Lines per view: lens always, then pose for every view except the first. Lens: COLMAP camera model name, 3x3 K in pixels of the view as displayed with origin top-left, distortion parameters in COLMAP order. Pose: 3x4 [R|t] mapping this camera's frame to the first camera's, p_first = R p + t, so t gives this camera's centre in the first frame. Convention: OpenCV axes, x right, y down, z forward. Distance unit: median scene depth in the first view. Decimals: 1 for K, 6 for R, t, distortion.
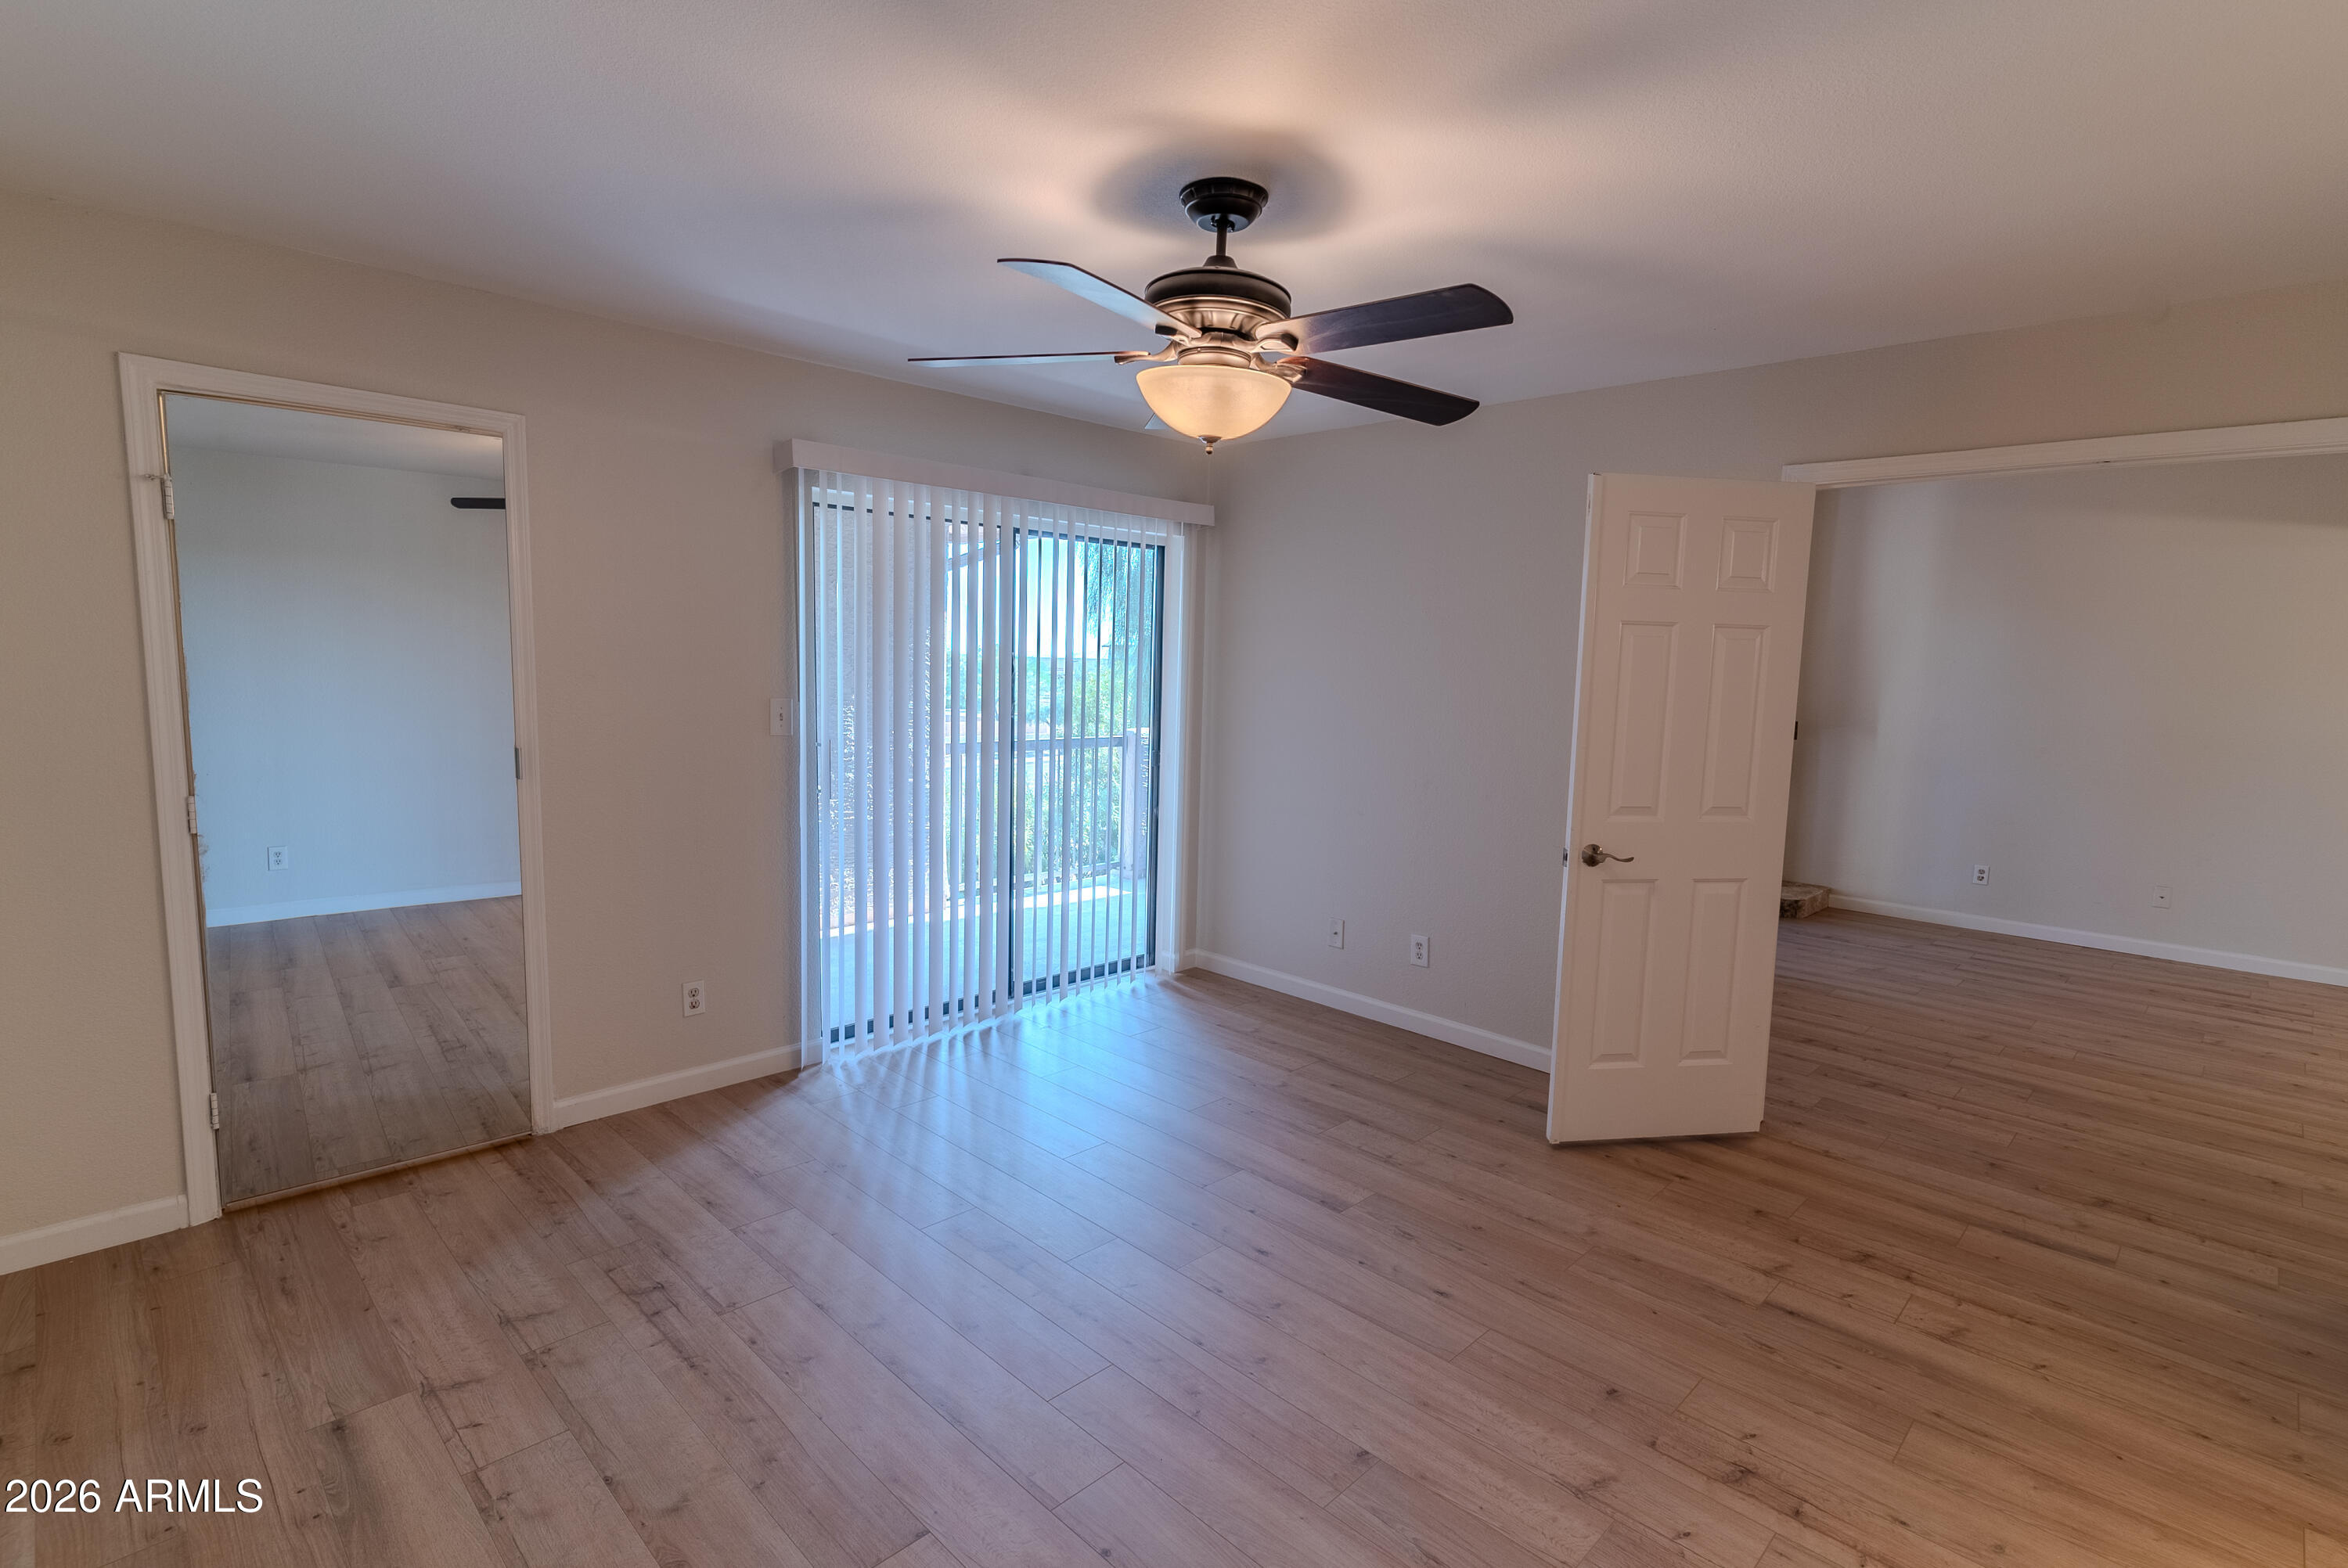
lens RADIAL K [[1119.2, 0, 1170.2], [0, 1119.2, 784.8], [0, 0, 1]] dist [0.003733, -0.000545]
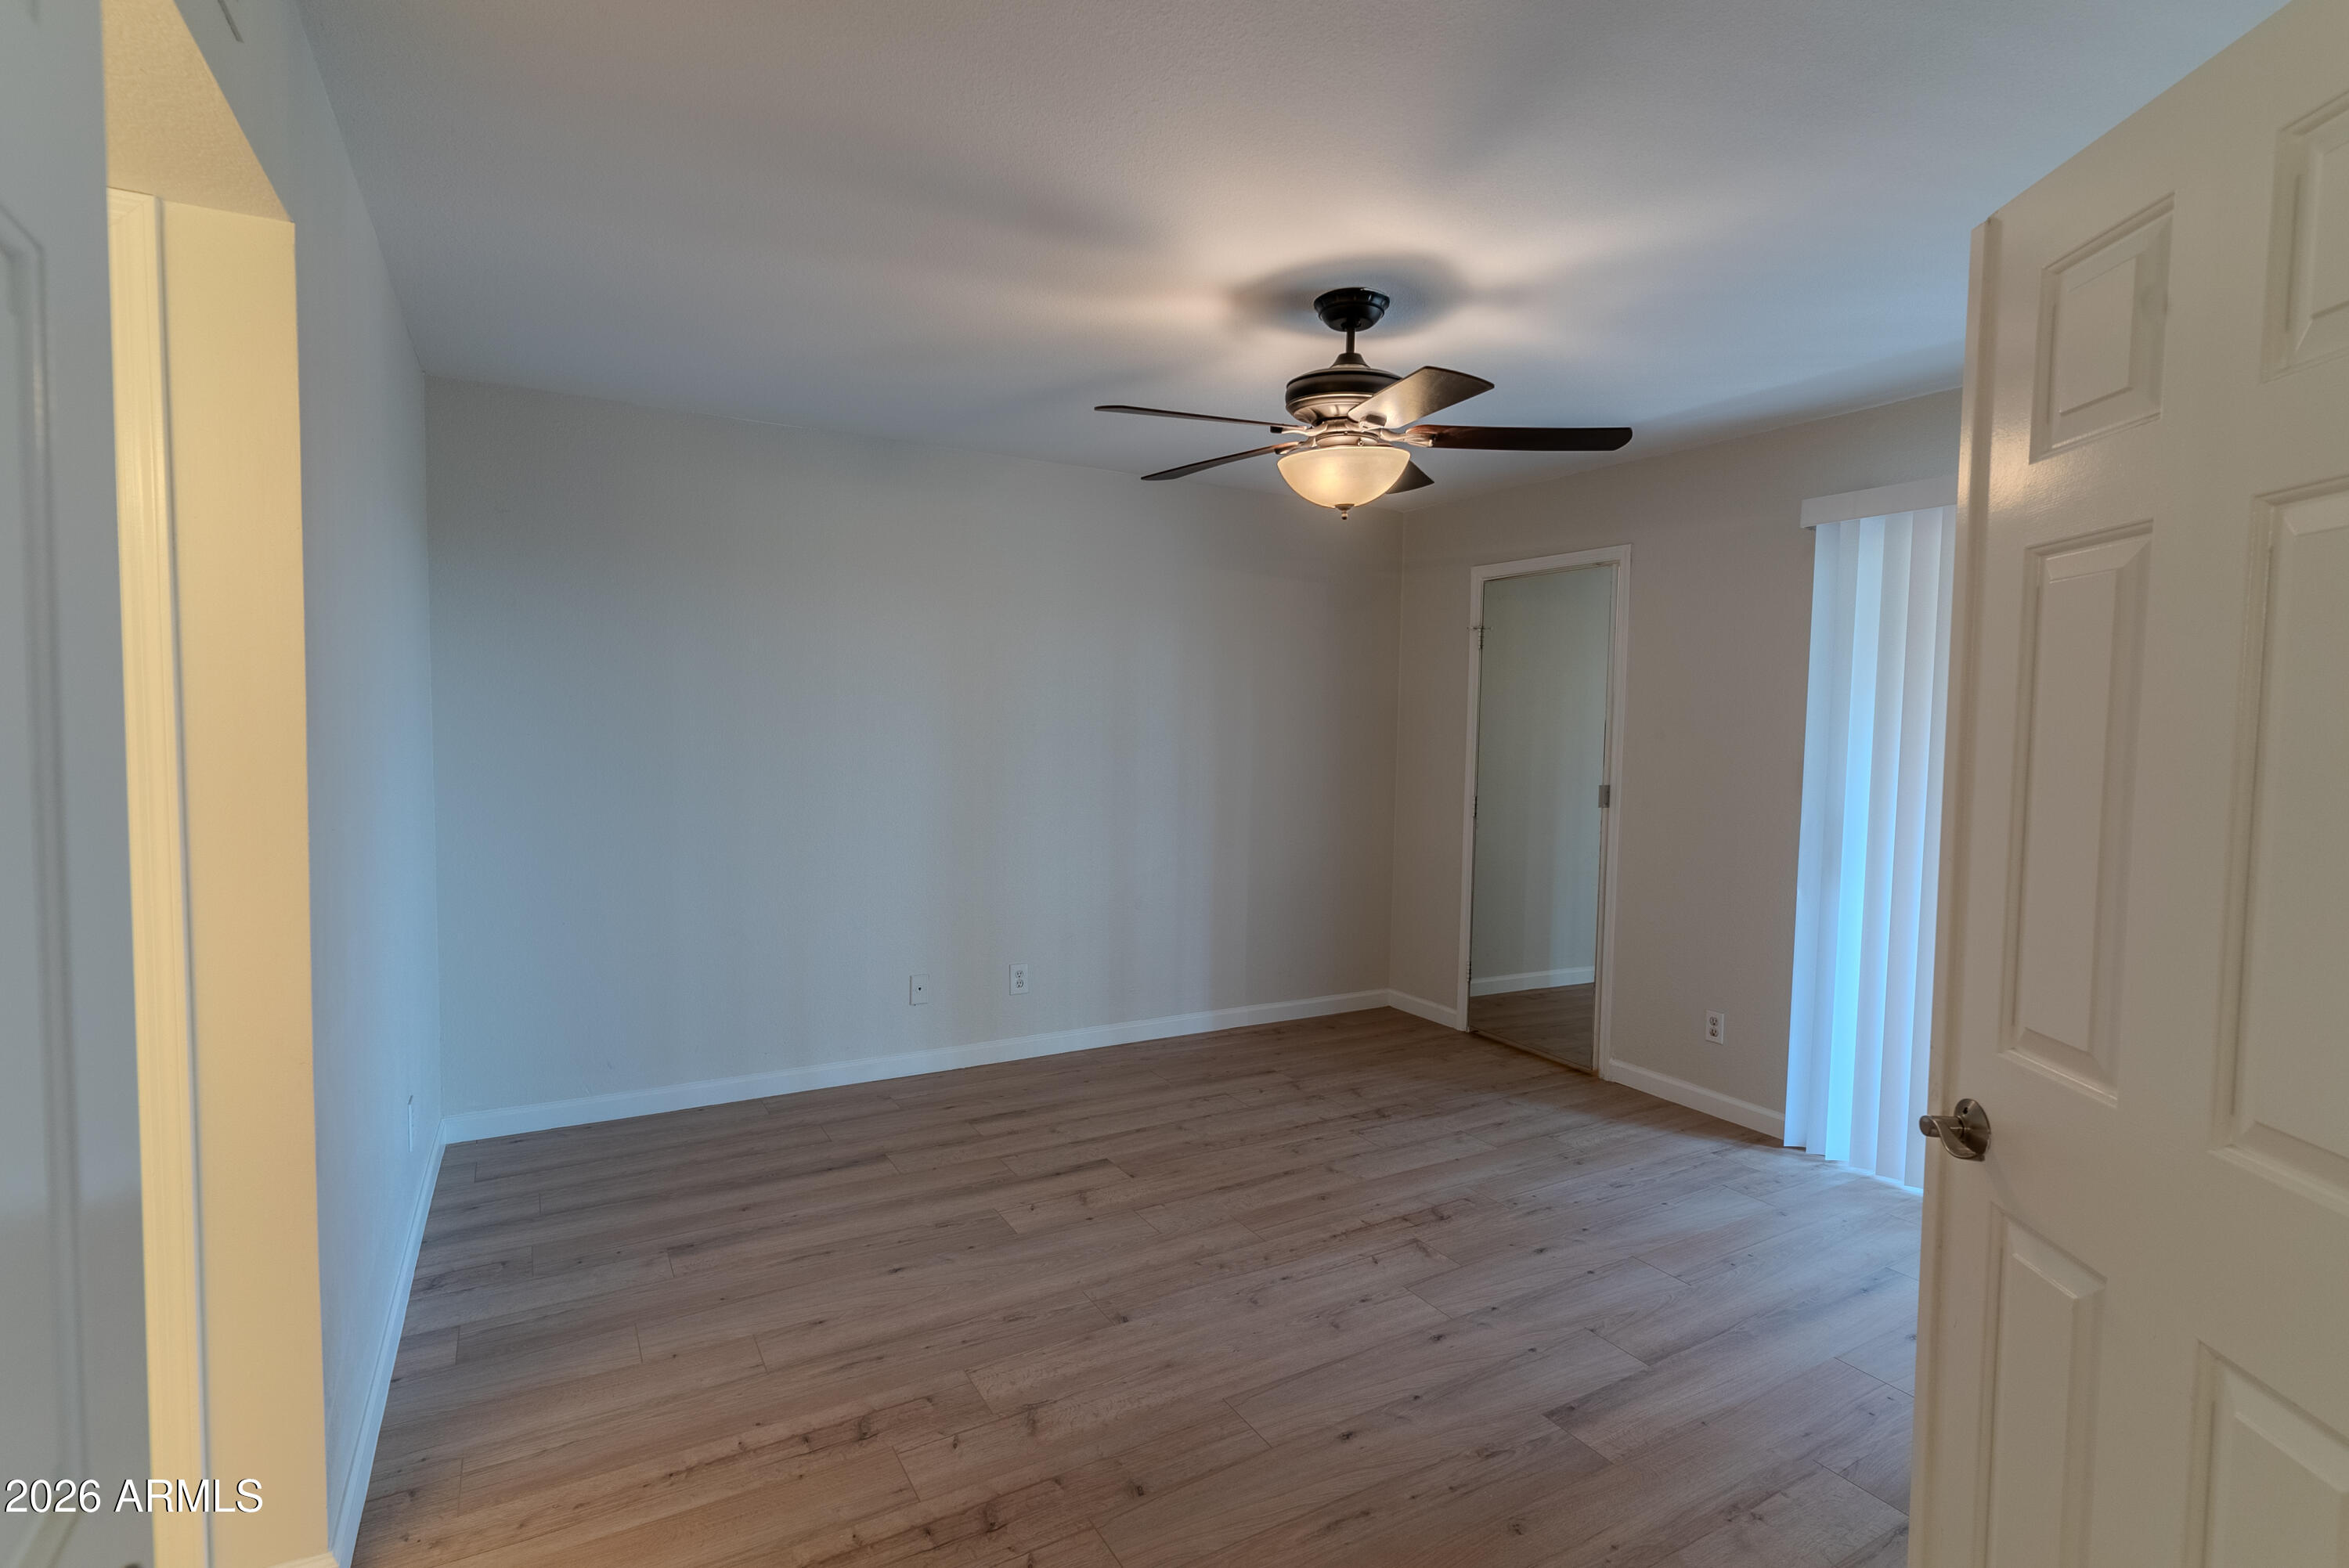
lens RADIAL K [[1119.7, 0, 1171.4], [0, 1119.7, 778.1], [0, 0, 1]] dist [0.003733, -0.000545]
pose [[-0.258022, 0.021775, -0.965894, 0.887408], [-0.132364, 0.989522, 0.057666, -0.050698], [0.957029, 0.142729, -0.252437, 0.840917]]
